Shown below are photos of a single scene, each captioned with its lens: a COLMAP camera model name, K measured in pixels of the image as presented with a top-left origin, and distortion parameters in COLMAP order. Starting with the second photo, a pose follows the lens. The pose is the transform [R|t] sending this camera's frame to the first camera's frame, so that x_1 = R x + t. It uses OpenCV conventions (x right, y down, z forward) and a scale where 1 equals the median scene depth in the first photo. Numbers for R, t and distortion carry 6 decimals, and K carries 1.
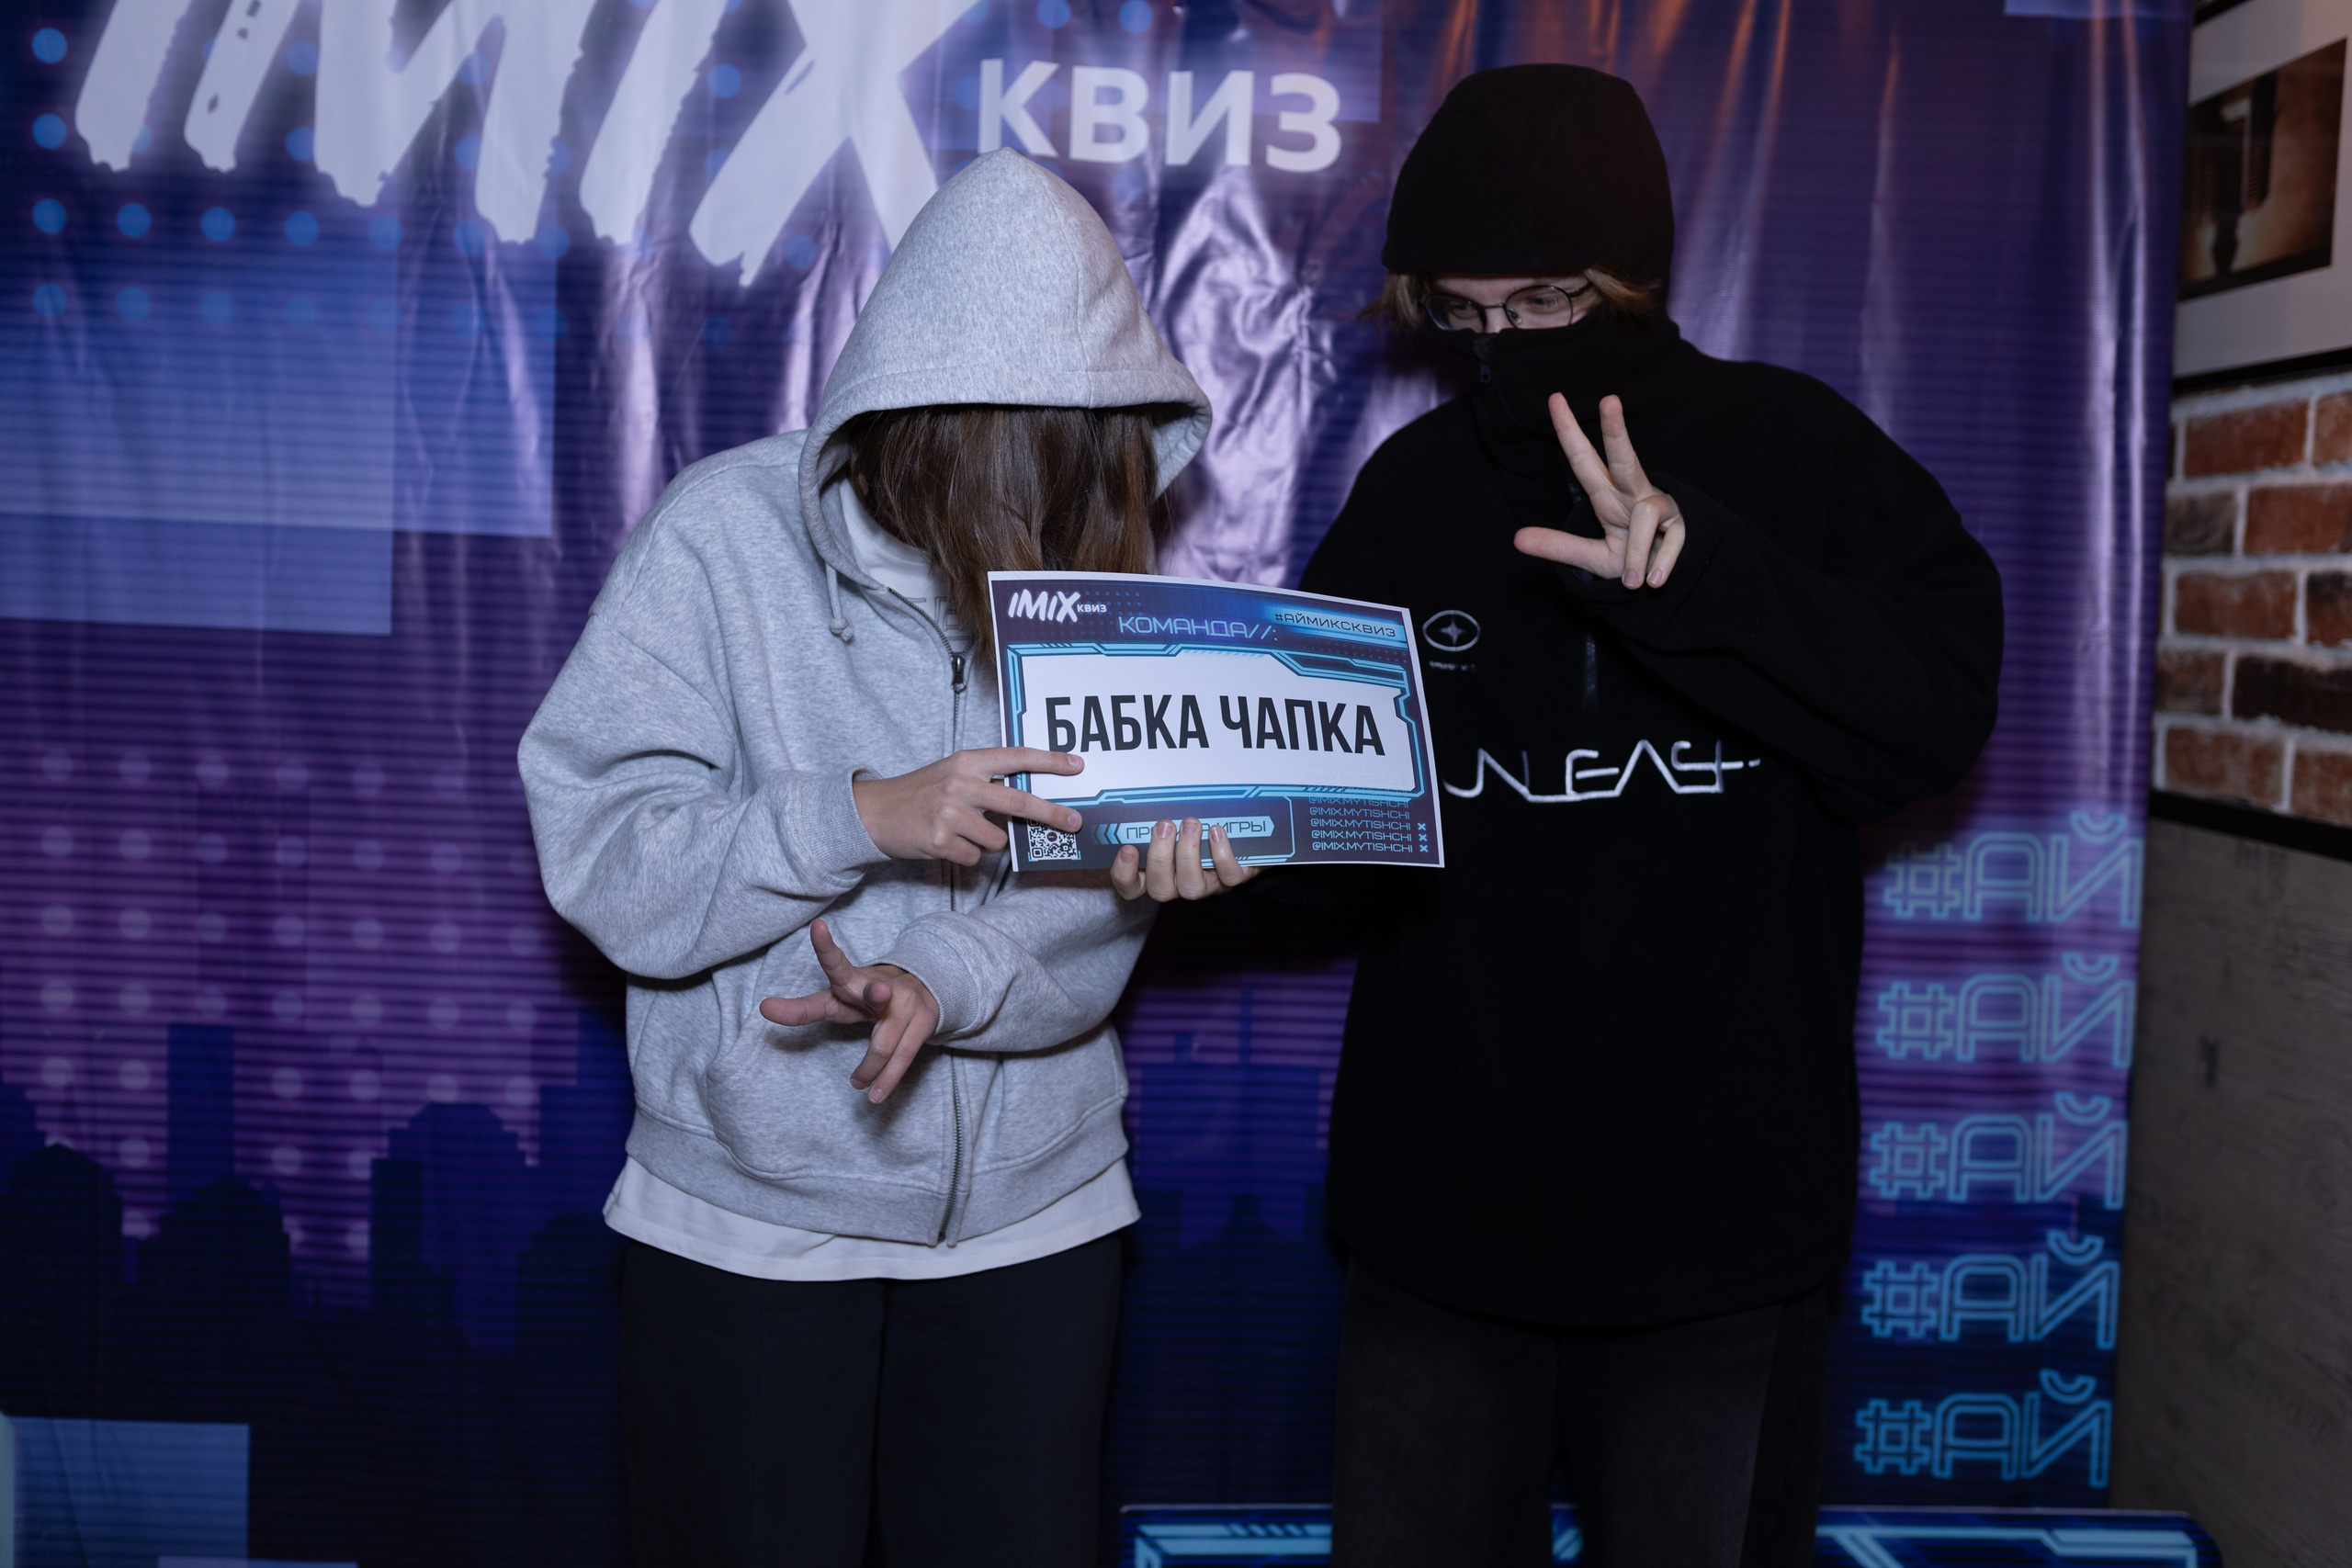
lens RADIAL K [[2318.5, 0, 1172.6], [0, 2318.5, 776.1], [0, 0, 1]] dist [0.000129, 0.000000]
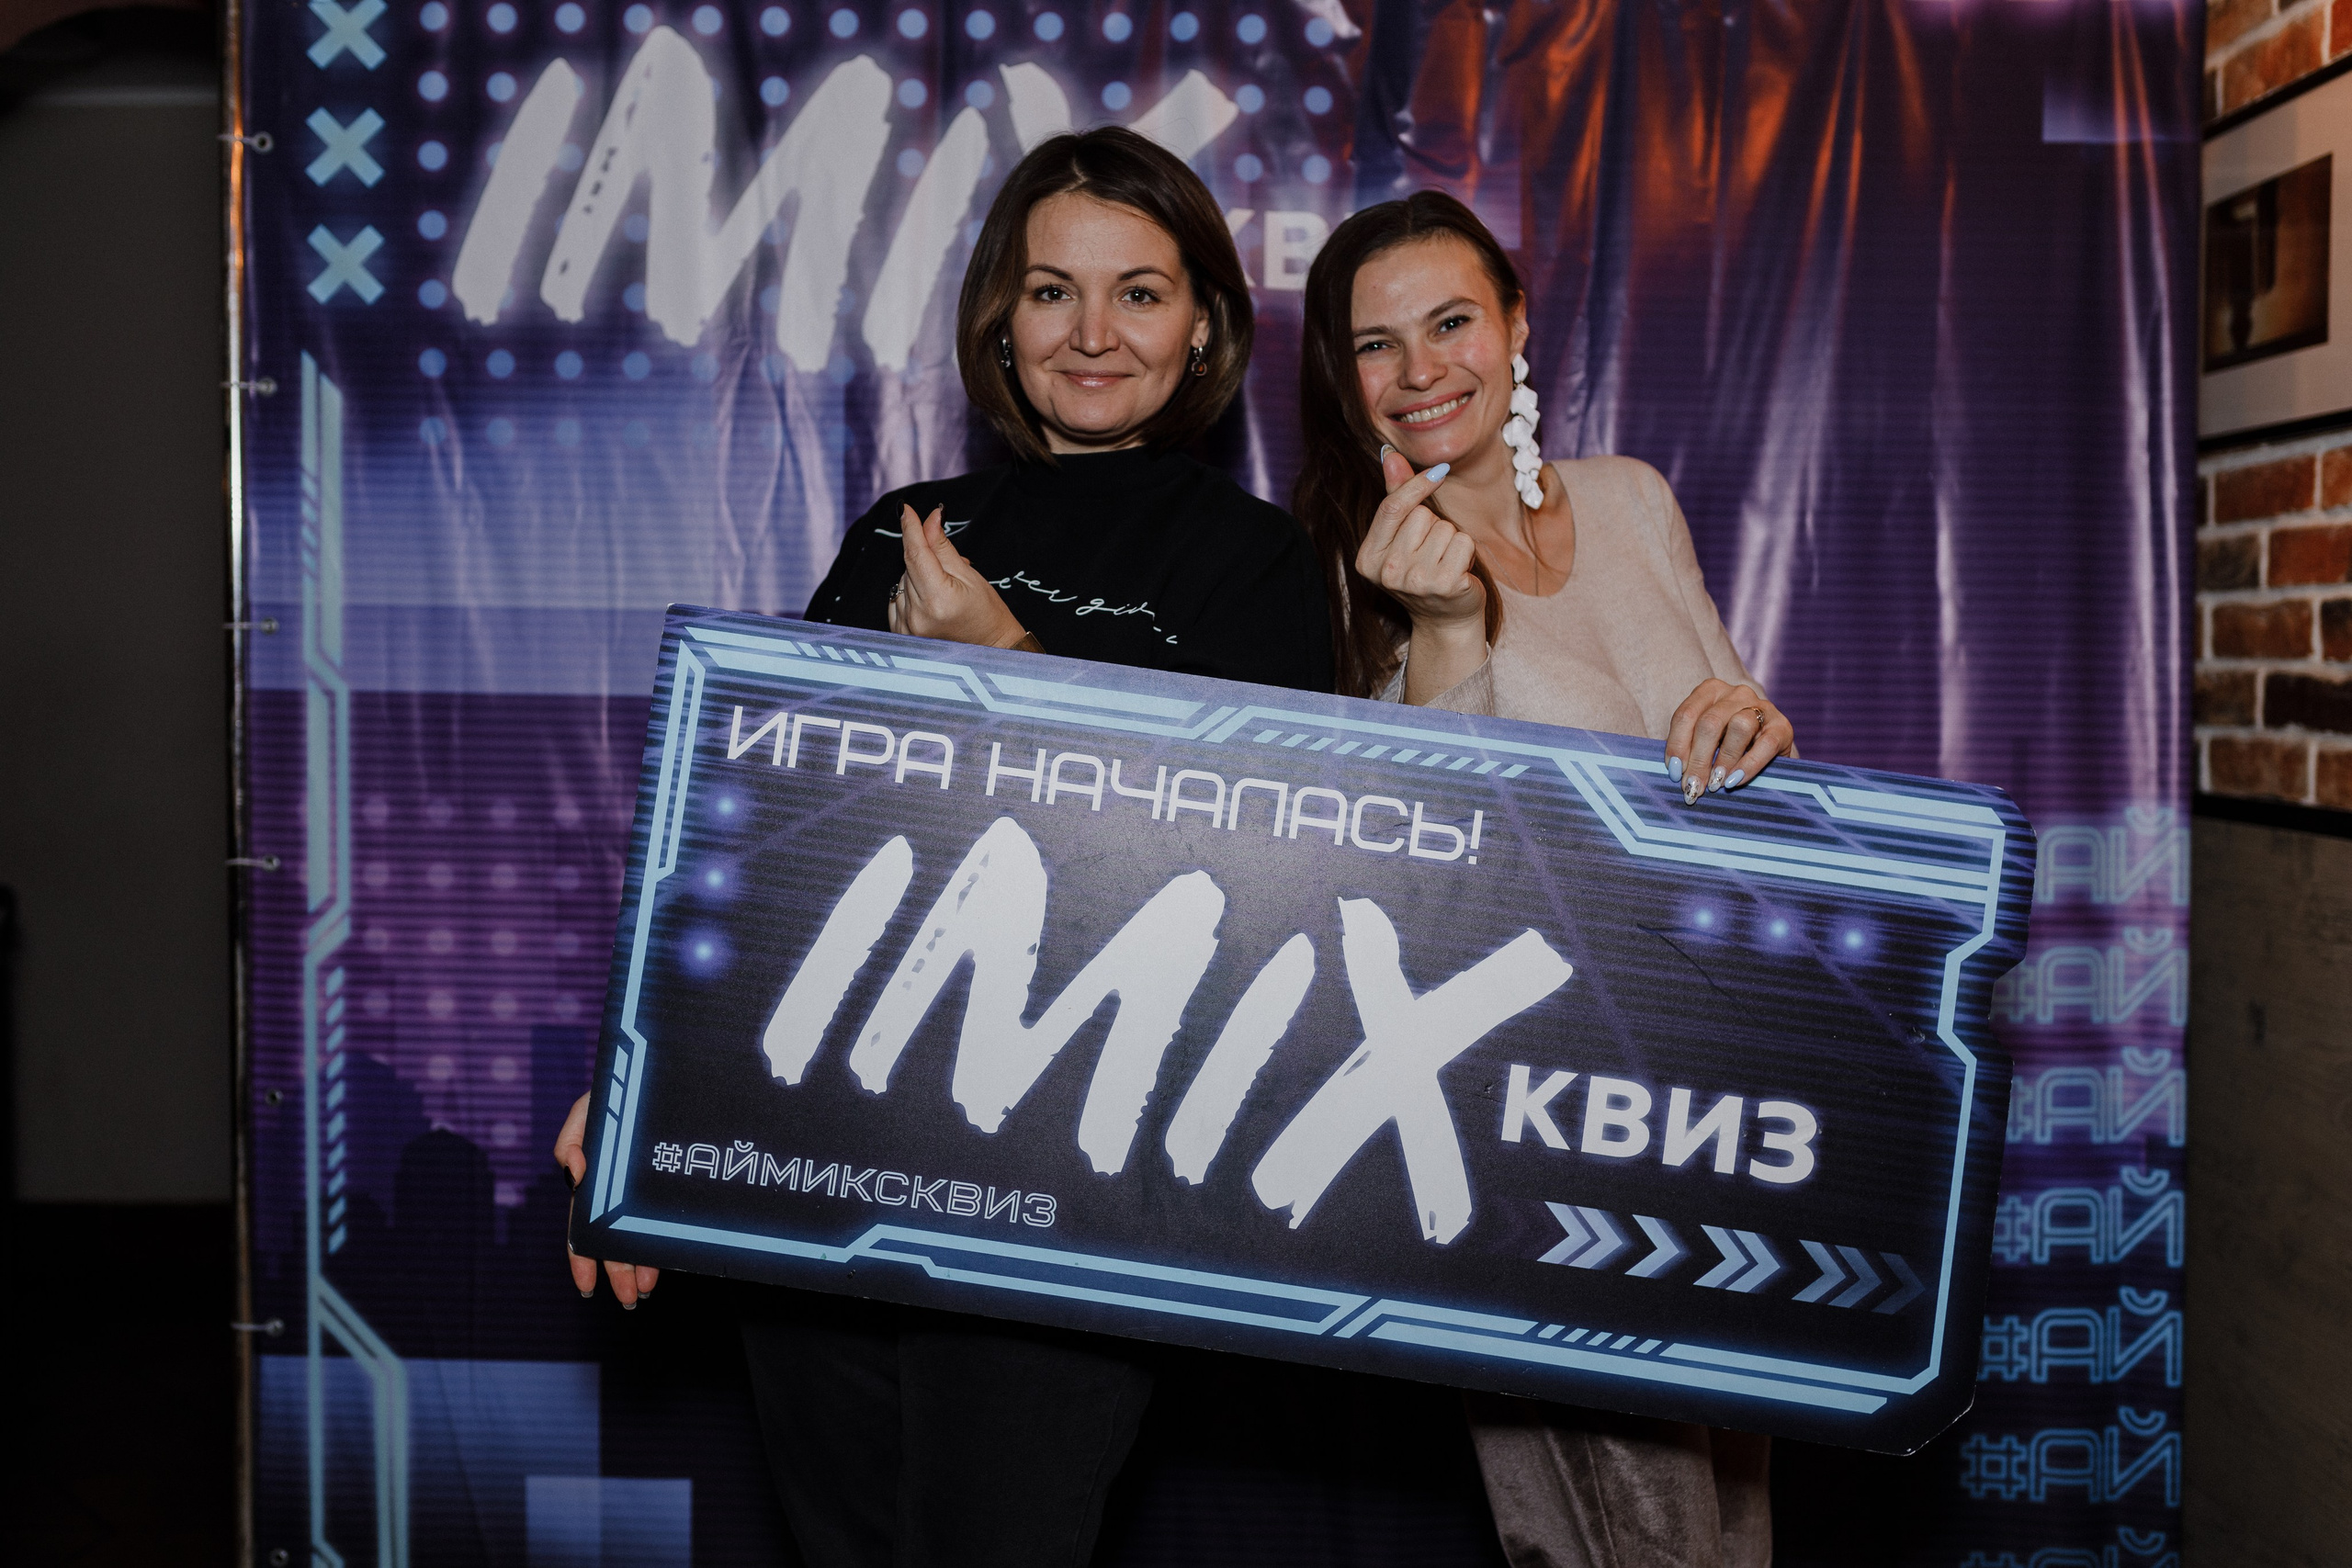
lens RADIAL K [[2318.5, 0, 1161.3], [0, 2318.5, 762.3], [0, 0, 1]] dist [0.000129, 0.000000]
pose [[0.999174, -0.026880, -0.030476, -0.067195], [0.025721, 0.998953, -0.037821, 0.024530], [0.031461, 0.037006, 0.998820, -0.196755]]
